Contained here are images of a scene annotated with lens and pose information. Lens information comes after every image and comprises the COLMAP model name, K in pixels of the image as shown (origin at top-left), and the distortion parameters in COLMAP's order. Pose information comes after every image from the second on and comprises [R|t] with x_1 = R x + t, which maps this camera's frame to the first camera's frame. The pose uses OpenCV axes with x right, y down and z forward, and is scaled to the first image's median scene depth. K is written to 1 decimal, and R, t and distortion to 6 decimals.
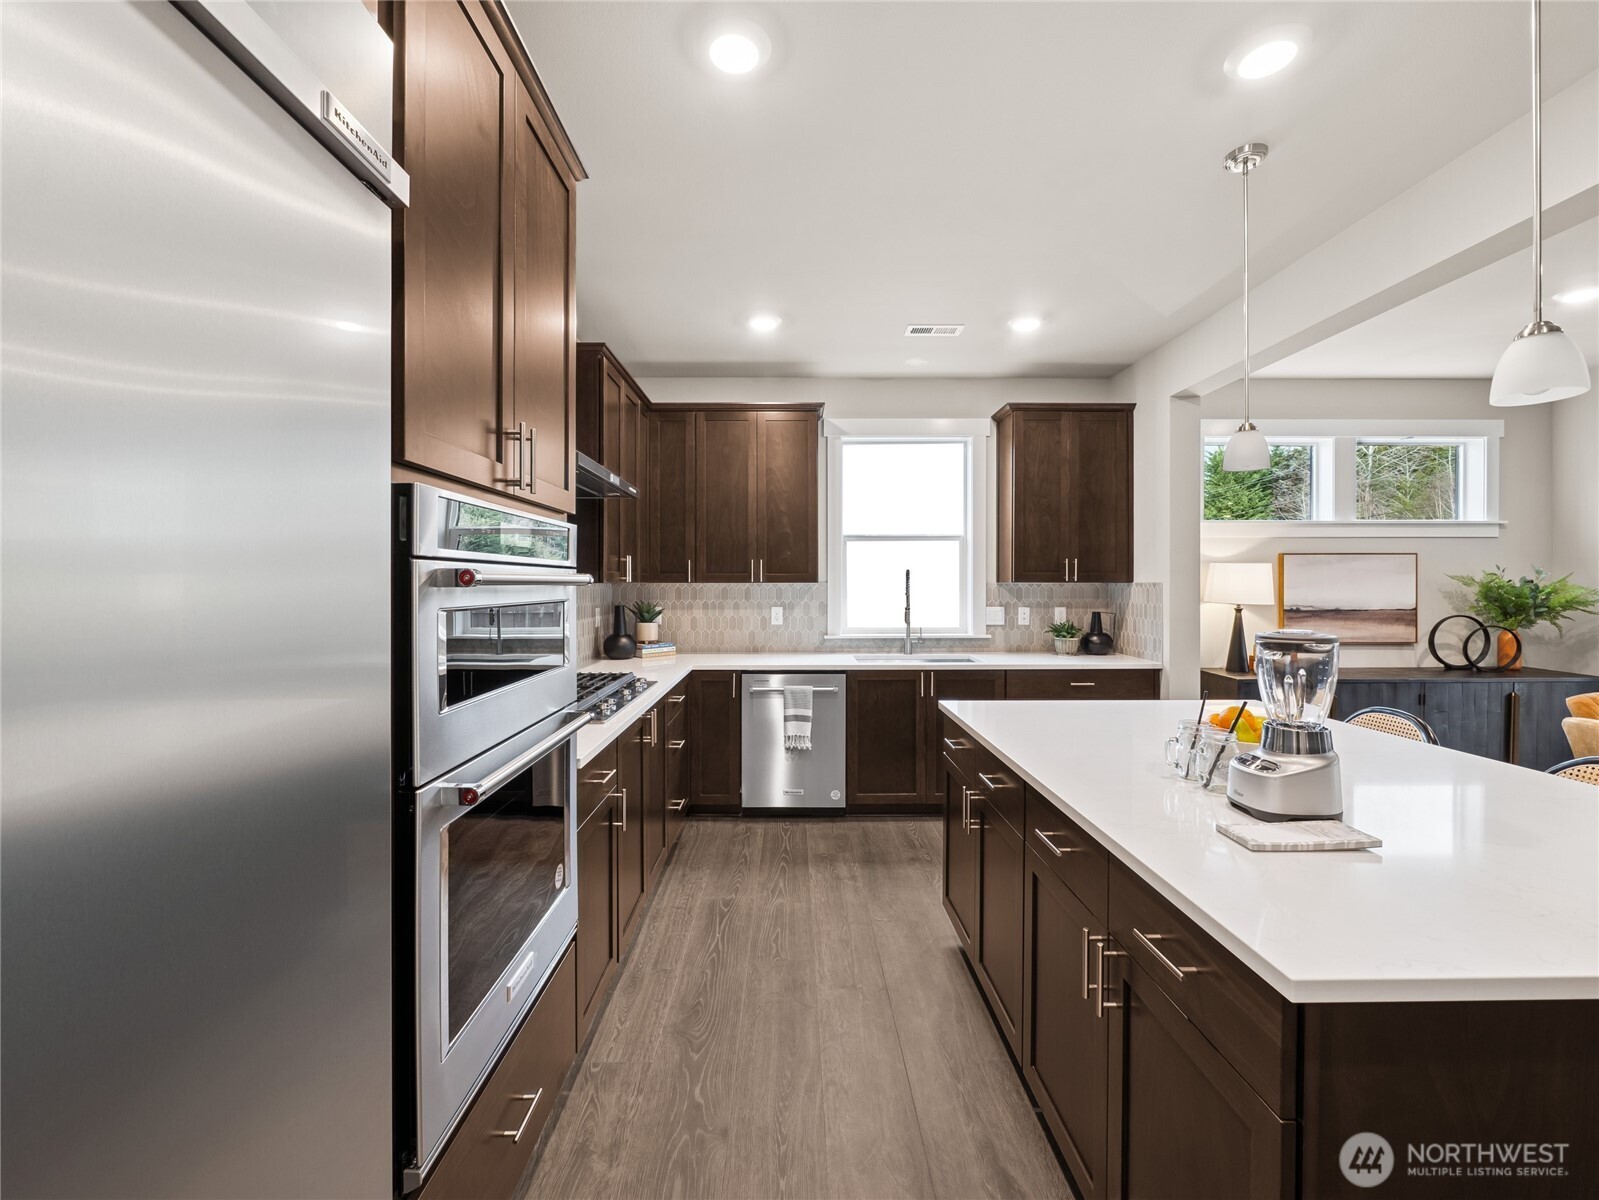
lens RADIAL K [[669.7, 0, 800.4], [0, 669.7, 600.1], [0, 0, 1]] dist [-0.002093, 0.000274]
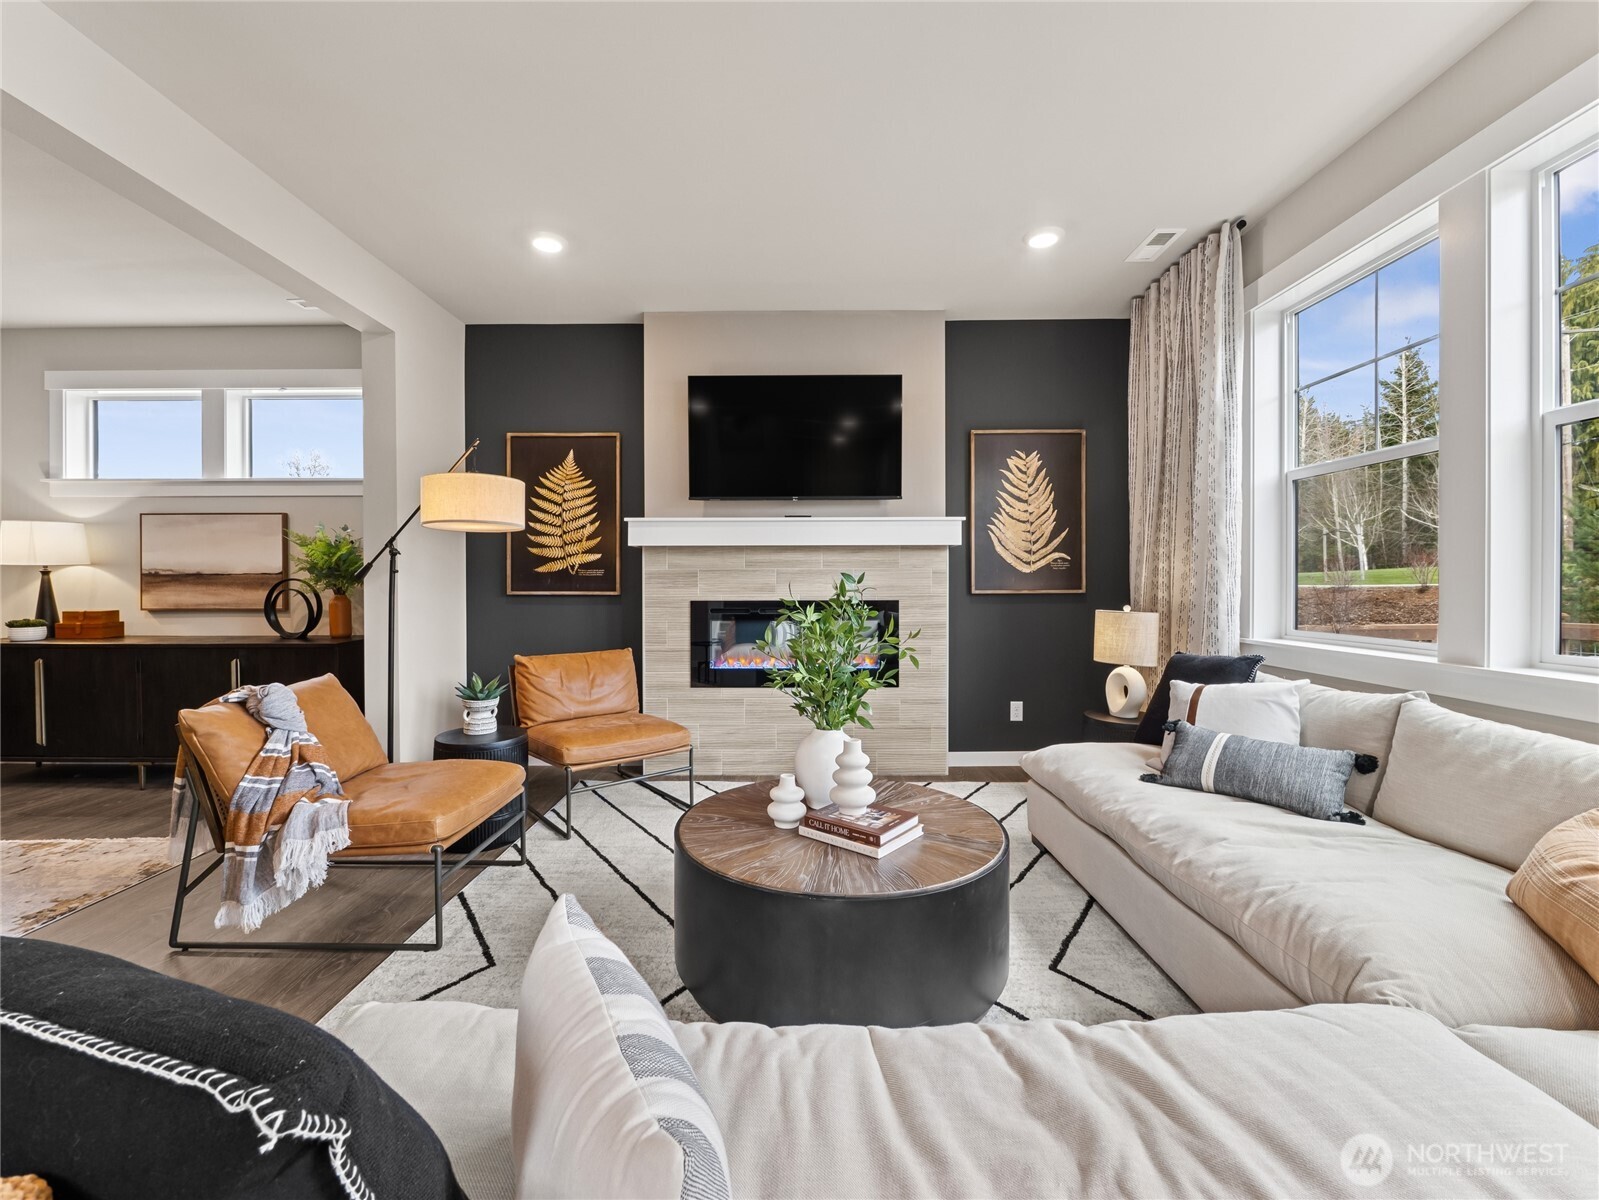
lens RADIAL K [[669.7, 0, 796.9], [0, 669.7, 598.0], [0, 0, 1]] dist [-0.002093, 0.000274]
pose [[0.999590, 0.000340, -0.028622, 1.668803], [-0.000319, 1.000000, 0.000736, 0.047240], [0.028623, -0.000727, 0.999590, 0.086748]]
